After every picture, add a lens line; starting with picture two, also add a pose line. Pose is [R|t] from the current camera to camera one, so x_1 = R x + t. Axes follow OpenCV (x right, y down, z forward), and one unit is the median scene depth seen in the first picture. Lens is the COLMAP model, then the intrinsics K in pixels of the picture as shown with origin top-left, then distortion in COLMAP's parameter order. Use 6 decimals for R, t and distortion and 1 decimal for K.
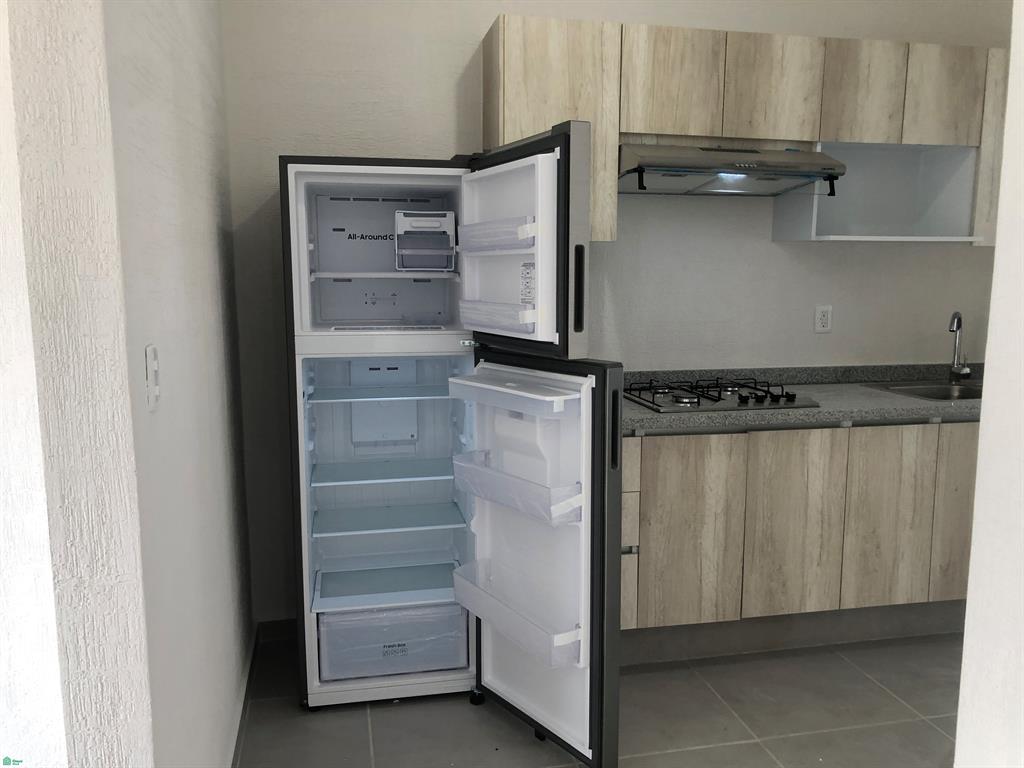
lens RADIAL K [[843.3, 0, 513.1], [0, 843.3, 389.3], [0, 0, 1]] dist [0.007237, 0.019430]
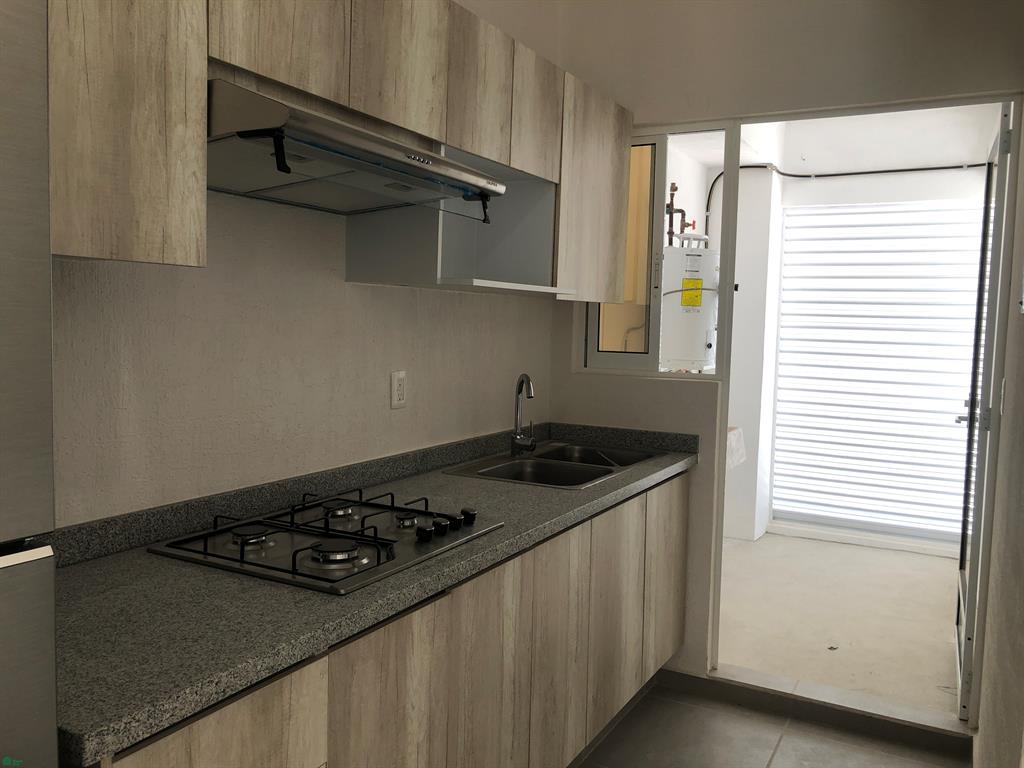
lens RADIAL K [[842.3, 0, 508.3], [0, 842.3, 370.4], [0, 0, 1]] dist [0.010206, -0.003053]
pose [[0.655184, -0.033112, 0.754743, -0.141321], [0.081548, 0.996301, -0.027081, -0.084323], [-0.751055, 0.079290, 0.655461, 0.530015]]
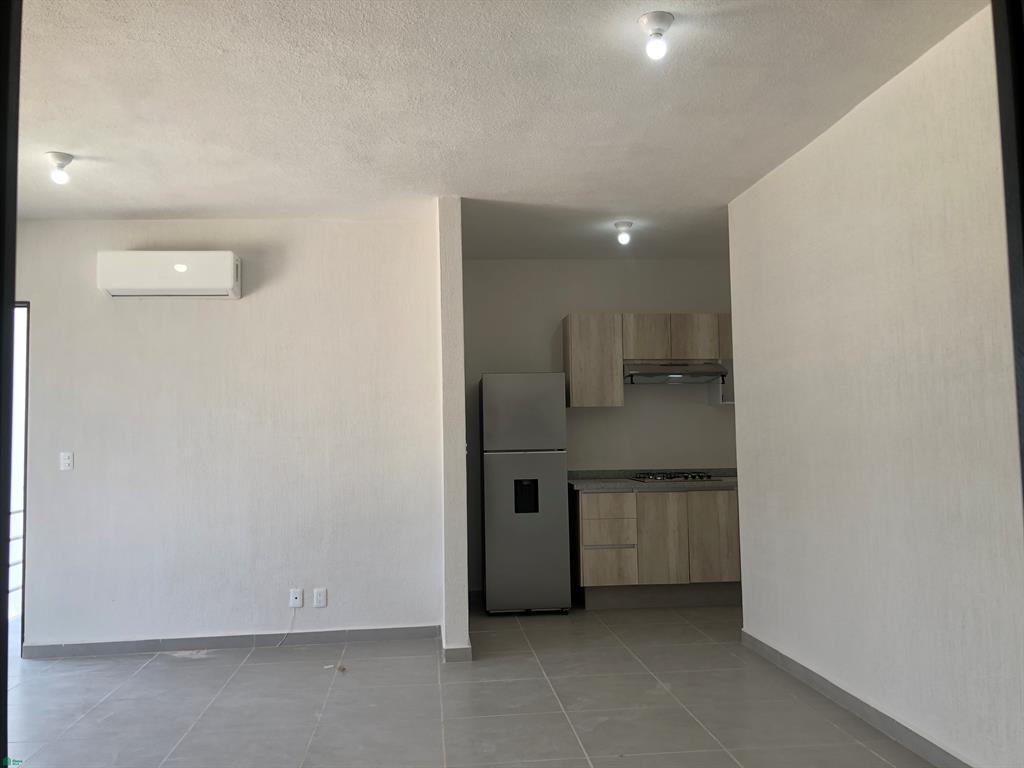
lens RADIAL K [[842.3, 0, 508.3], [0, 842.3, 370.4], [0, 0, 1]] dist [0.010206, -0.003053]
pose [[0.992942, -0.026232, -0.115667, 0.077435], [-0.000623, 0.974067, -0.226259, 0.227760], [0.118603, 0.224734, 0.967175, -1.167937]]
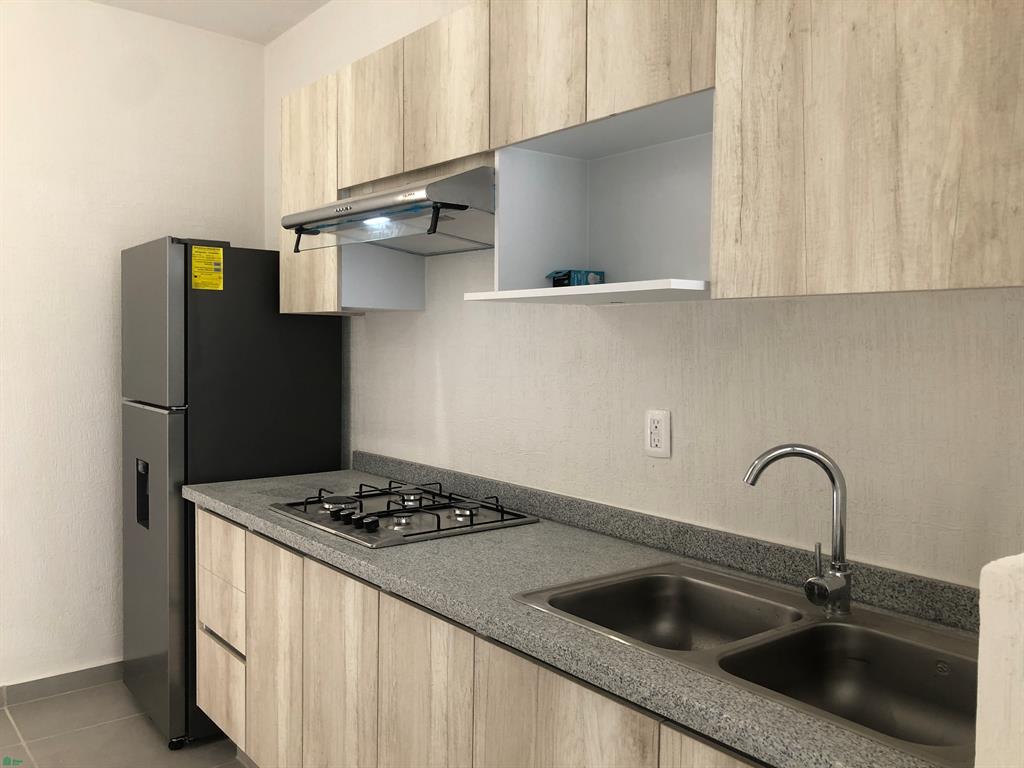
lens RADIAL K [[844.6, 0, 516.2], [0, 844.6, 382.0], [0, 0, 1]] dist [0.018743, -0.000669]
pose [[0.450736, 0.045526, -0.891495, 0.982567], [-0.140324, 0.989895, -0.020396, -0.108693], [0.881559, 0.134292, 0.452570, 0.766885]]
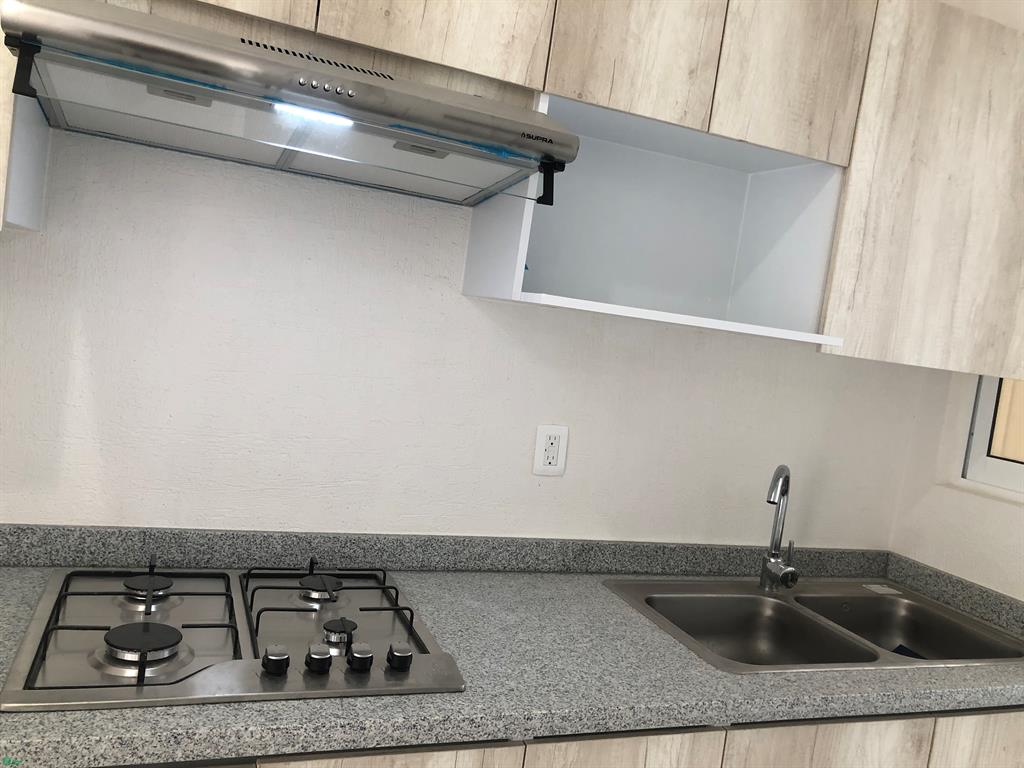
lens RADIAL K [[844.6, 0, 516.2], [0, 844.6, 382.0], [0, 0, 1]] dist [0.018743, -0.000669]
pose [[0.977617, 0.117858, 0.174283, 0.292284], [-0.107664, 0.991936, -0.066865, -0.103555], [-0.180758, 0.046604, 0.982423, 0.564832]]
